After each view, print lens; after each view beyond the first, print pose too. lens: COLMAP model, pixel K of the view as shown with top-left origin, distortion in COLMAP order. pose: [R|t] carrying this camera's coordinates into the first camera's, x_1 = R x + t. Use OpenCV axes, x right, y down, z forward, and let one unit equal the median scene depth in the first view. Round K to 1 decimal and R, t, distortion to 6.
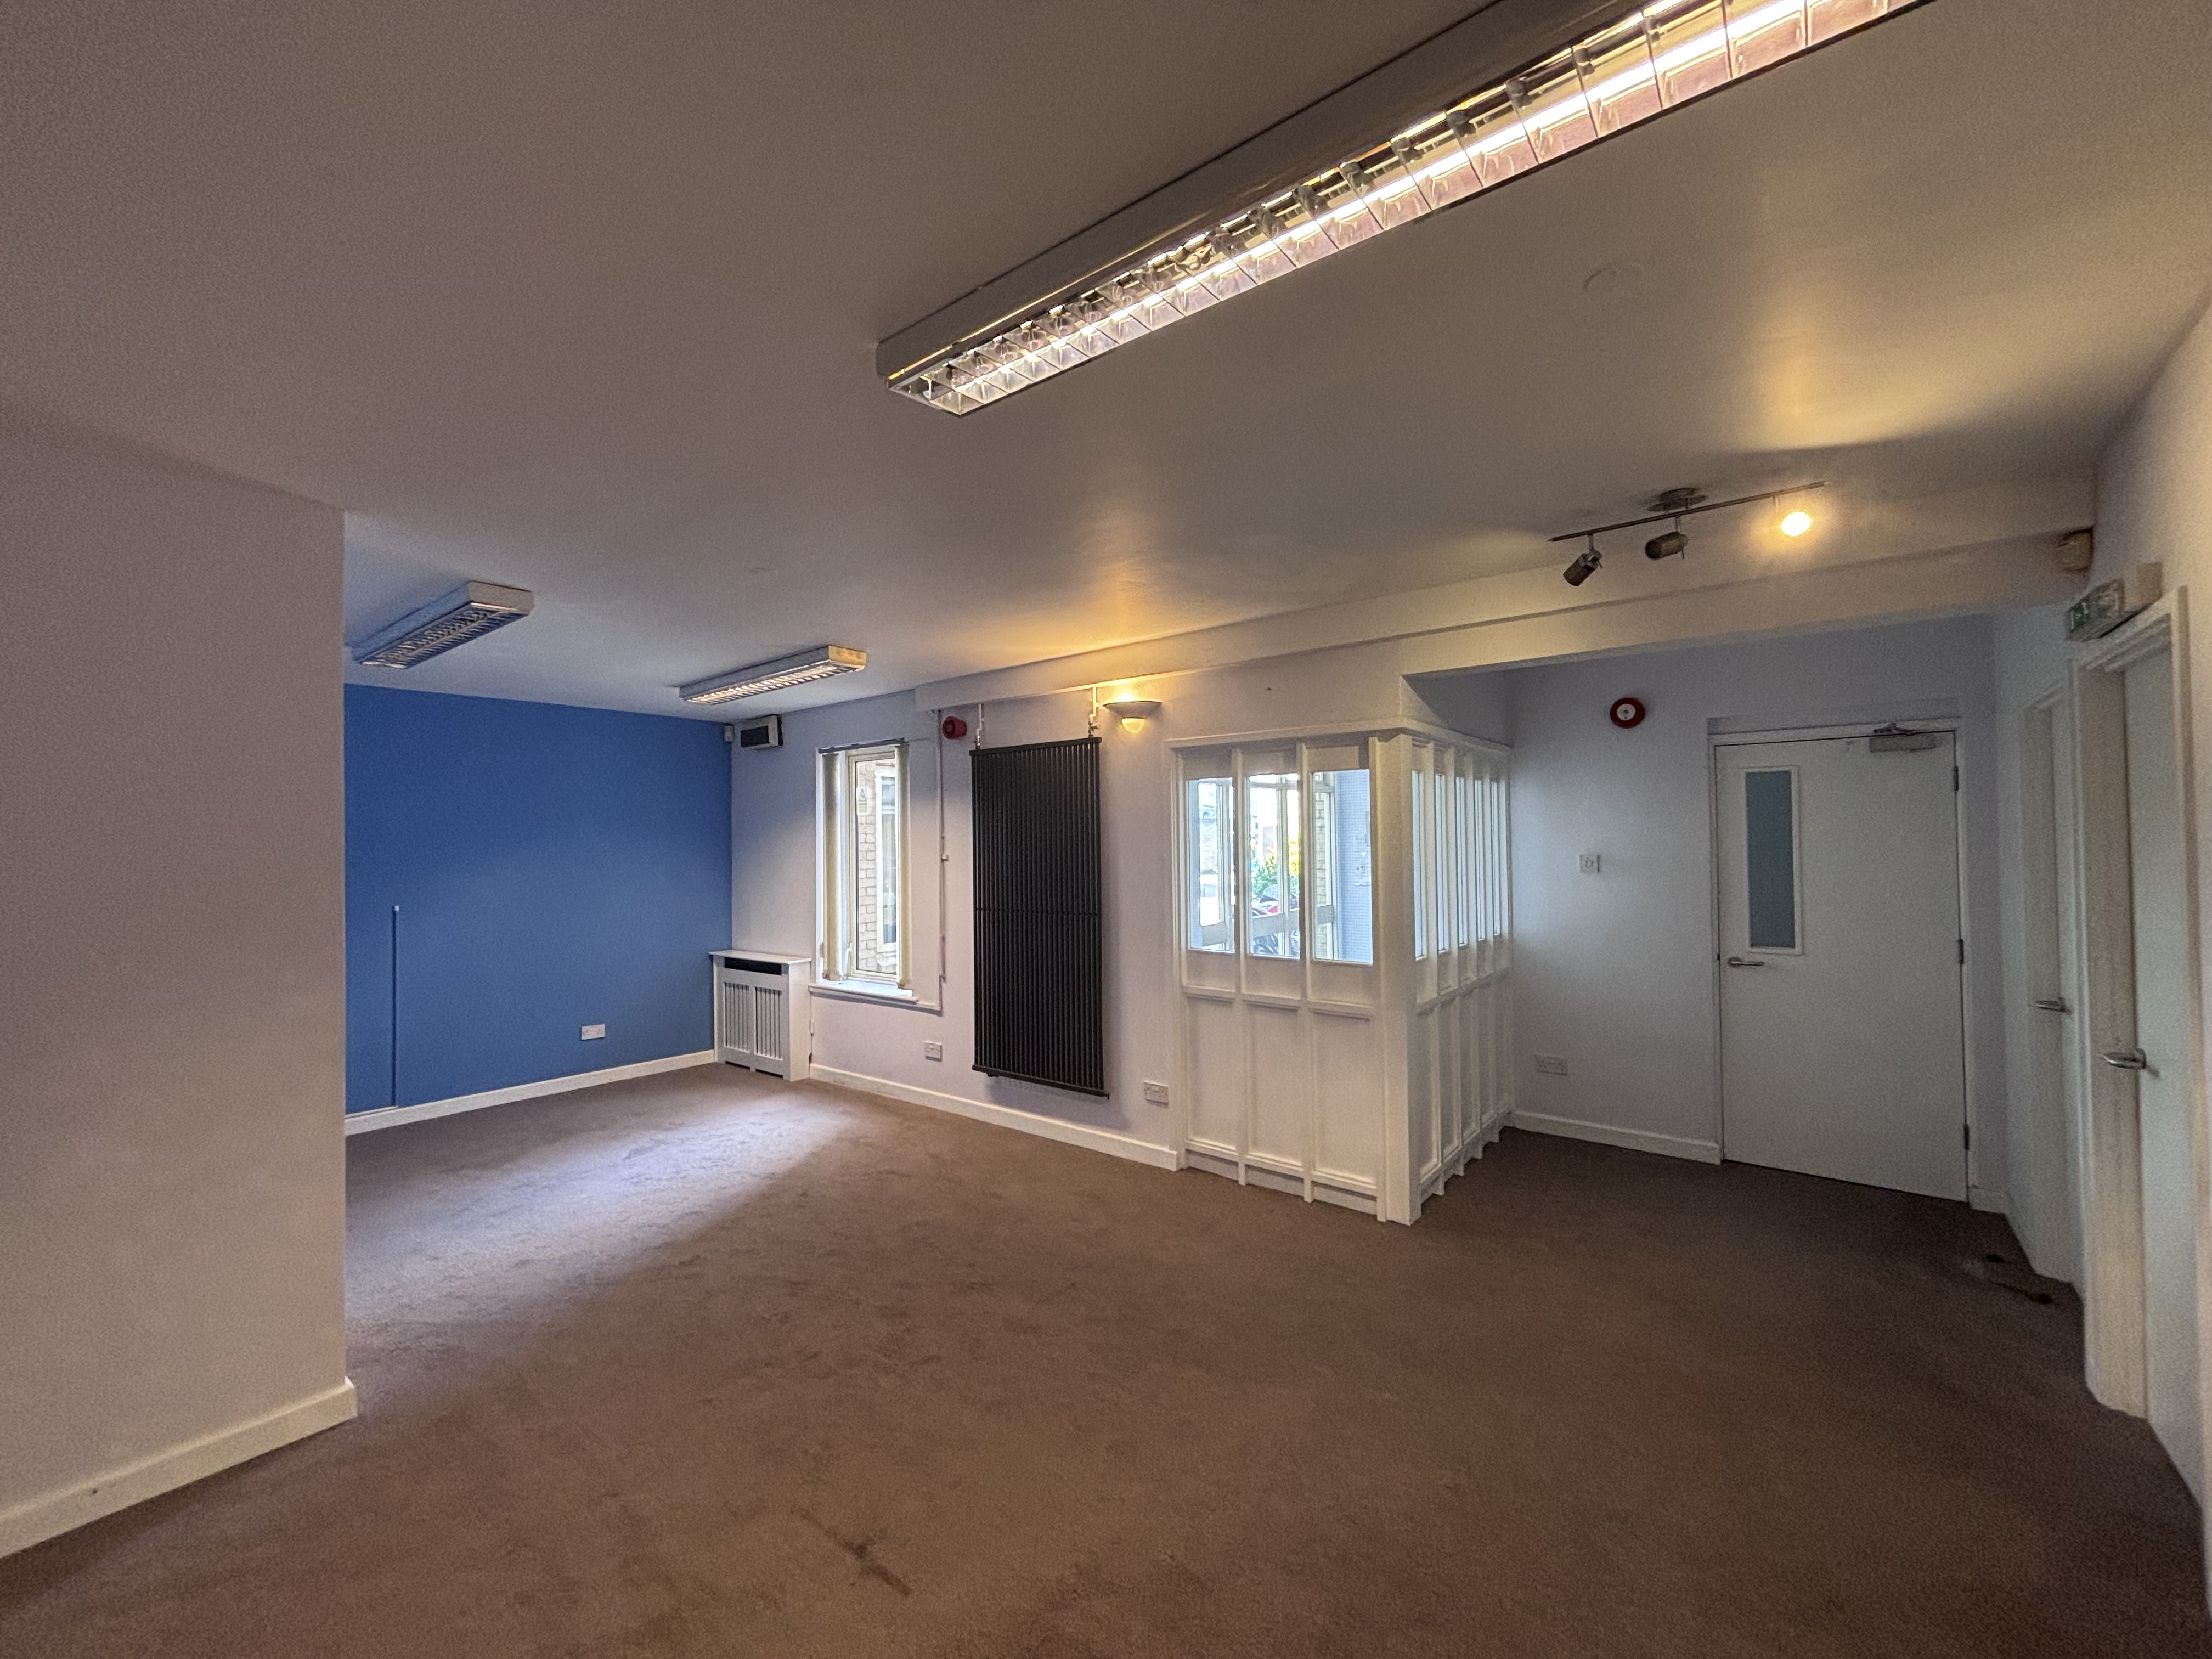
lens RADIAL K [[900.6, 0, 1106.0], [0, 900.6, 829.5], [0, 0, 1]] dist [0.007145, -0.000241]
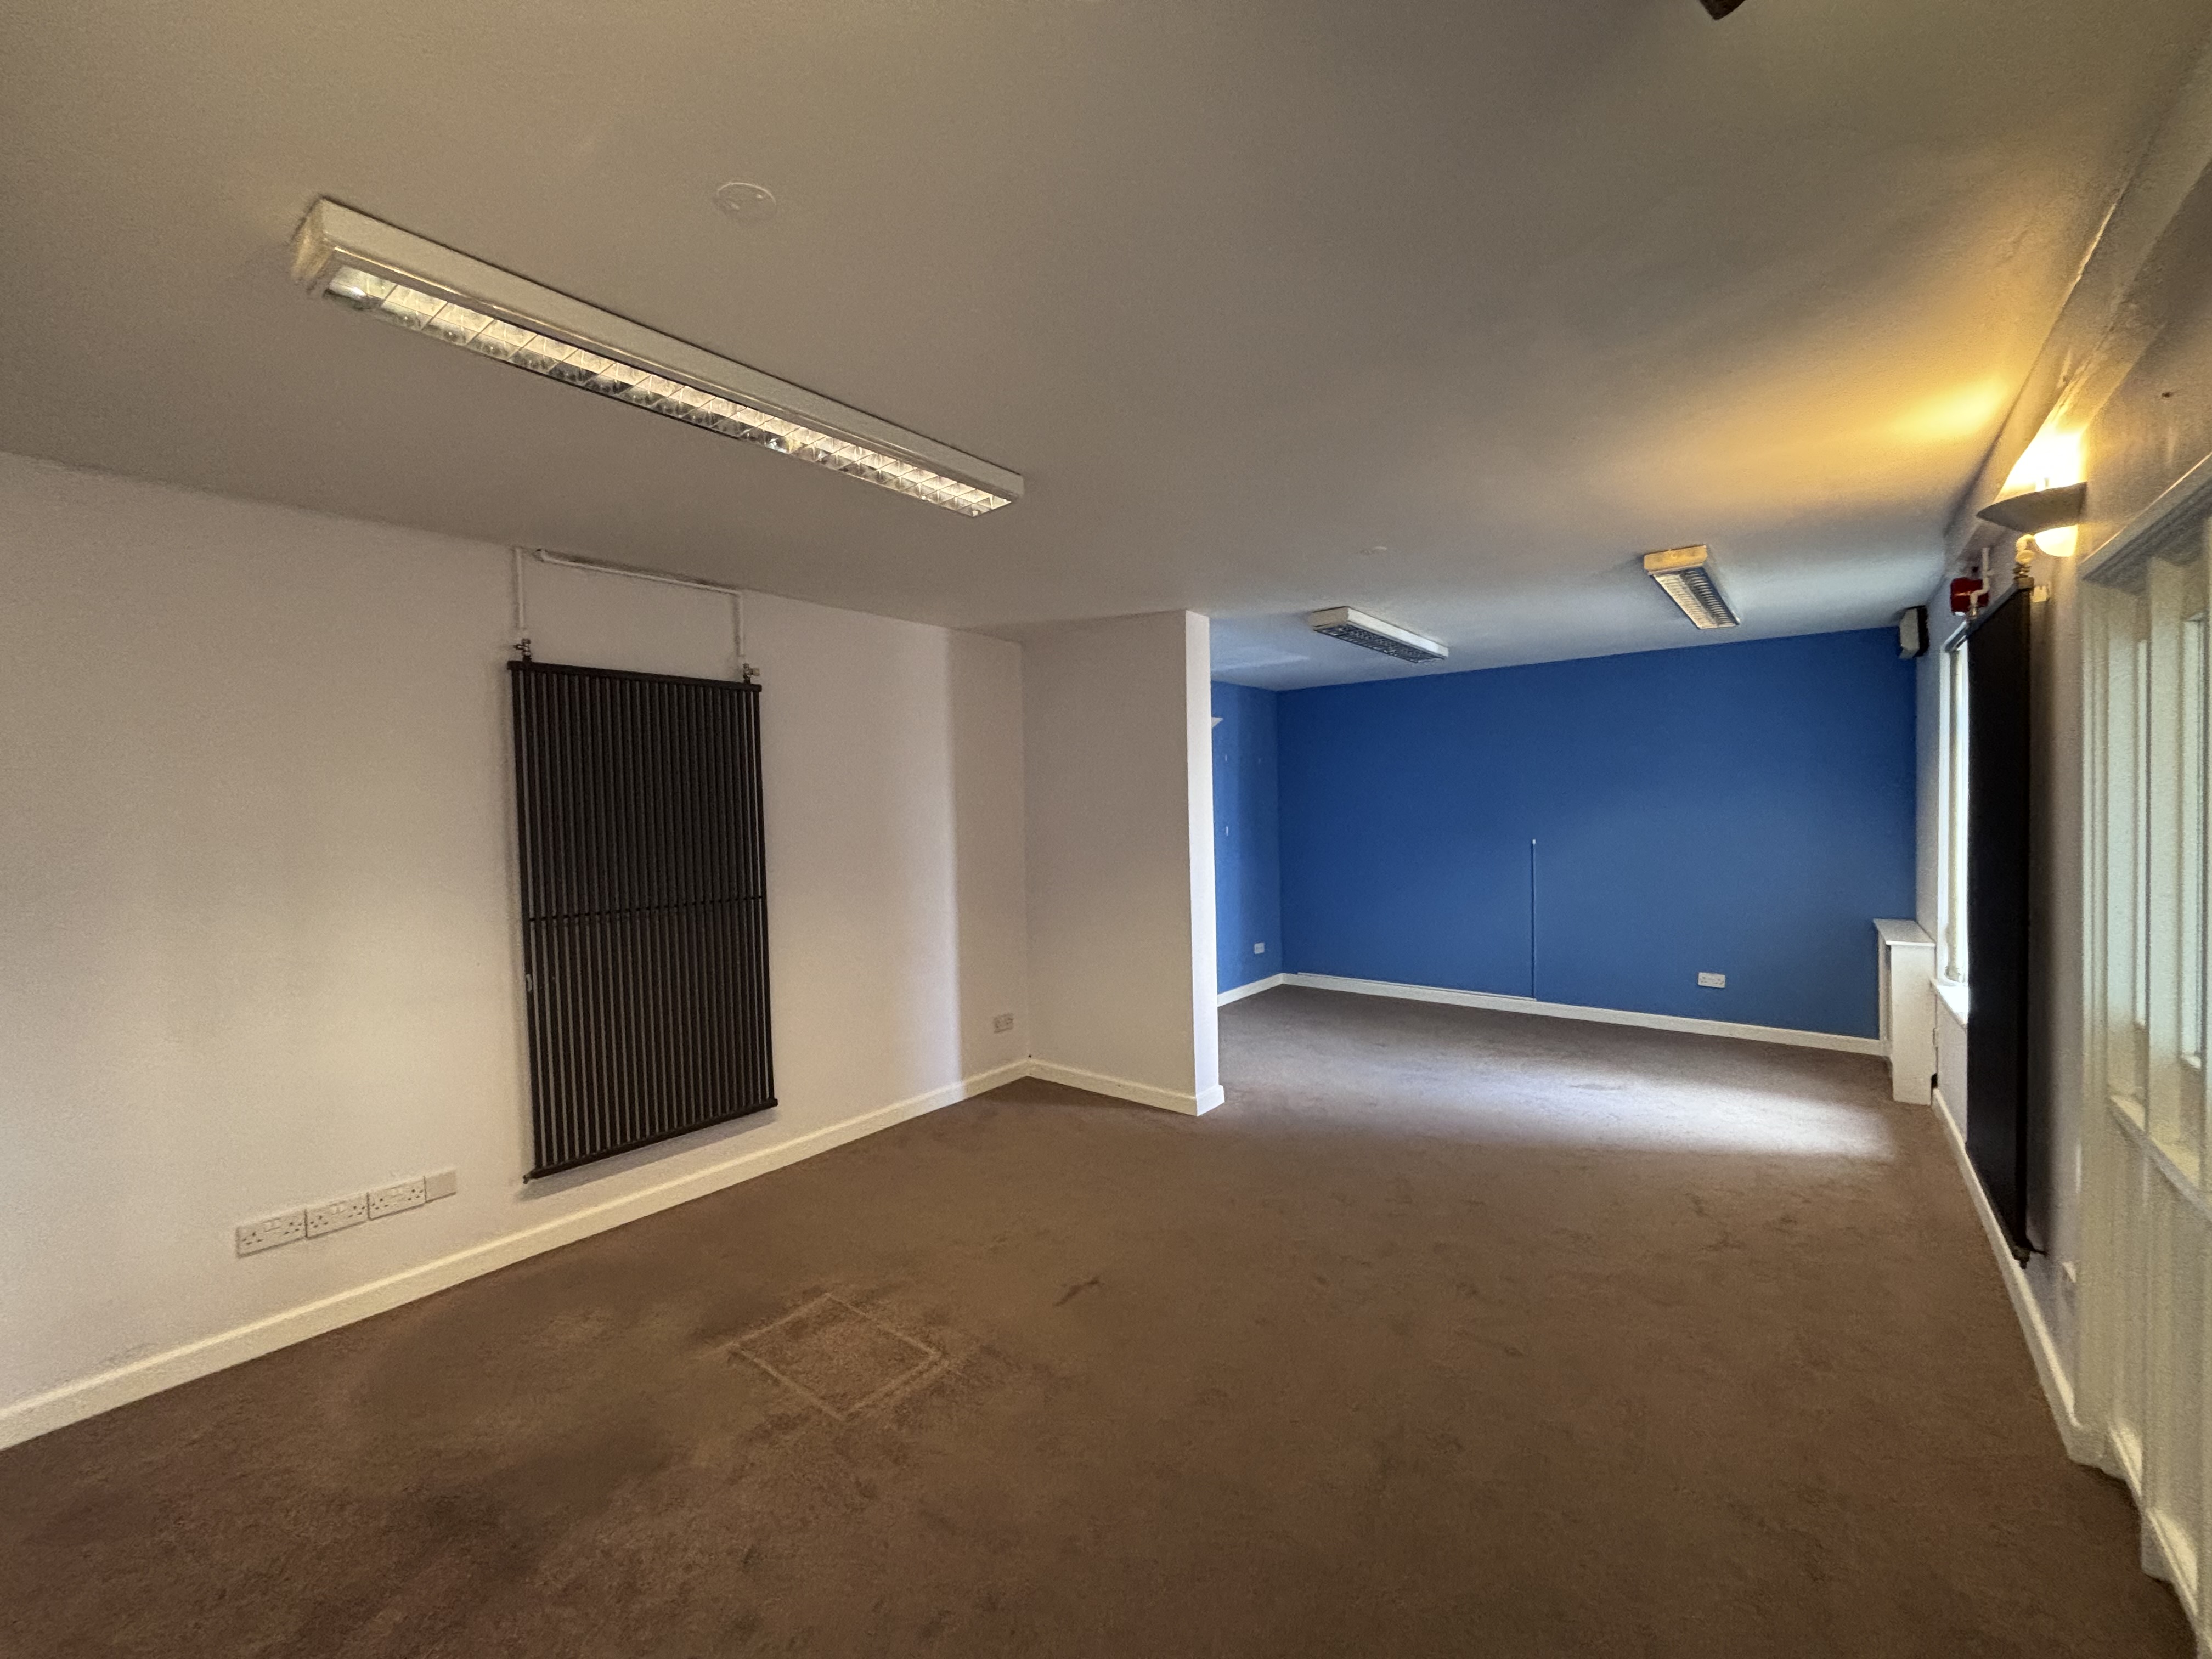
lens RADIAL K [[900.6, 0, 1106.0], [0, 900.6, 829.5], [0, 0, 1]] dist [0.007145, -0.000241]
pose [[0.014693, 0.038072, -0.999167, 0.488441], [0.034309, 0.998667, 0.038557, 0.003084], [0.999303, -0.034847, 0.013367, 0.430214]]
